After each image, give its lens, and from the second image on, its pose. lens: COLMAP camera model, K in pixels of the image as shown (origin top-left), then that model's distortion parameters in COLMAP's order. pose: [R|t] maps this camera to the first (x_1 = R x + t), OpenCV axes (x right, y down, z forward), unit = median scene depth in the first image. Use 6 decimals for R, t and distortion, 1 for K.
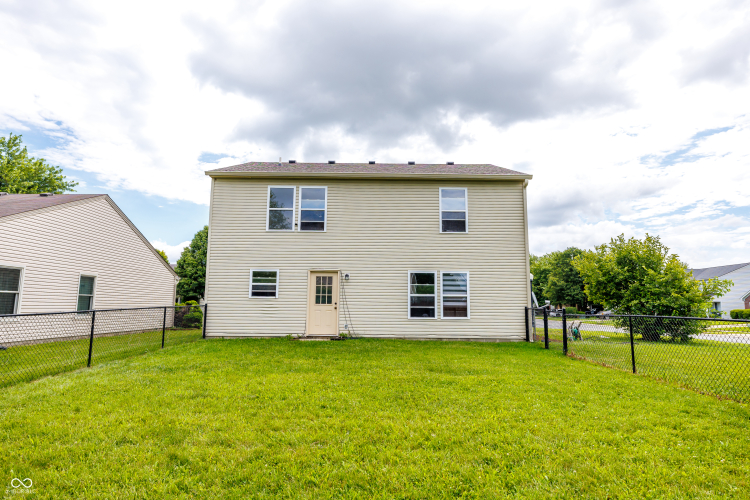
lens RADIAL K [[449.9, 0, 375.6], [0, 449.9, 252.1], [0, 0, 1]] dist [0.023652, 0.001438]
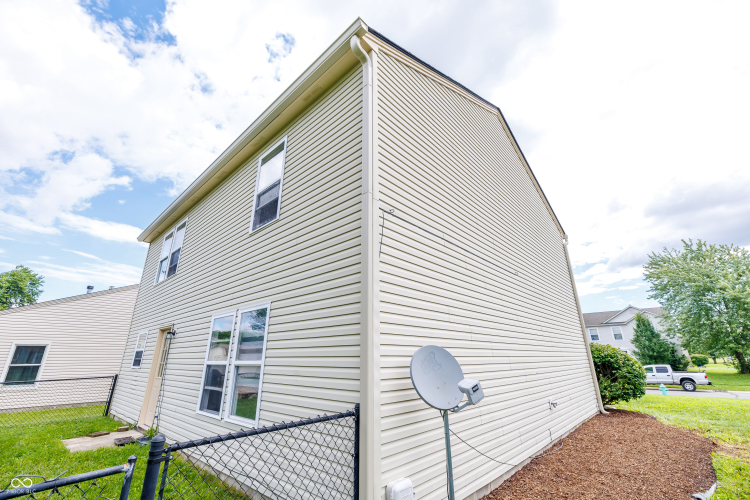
lens RADIAL K [[317.6, 0, 373.8], [0, 317.6, 246.4], [0, 0, 1]] dist [0.011556, -0.000419]
pose [[0.737156, -0.238507, -0.632231, 0.475184], [0.096800, 0.963259, -0.250522, 0.075824], [0.668753, 0.123474, 0.733160, 0.829503]]
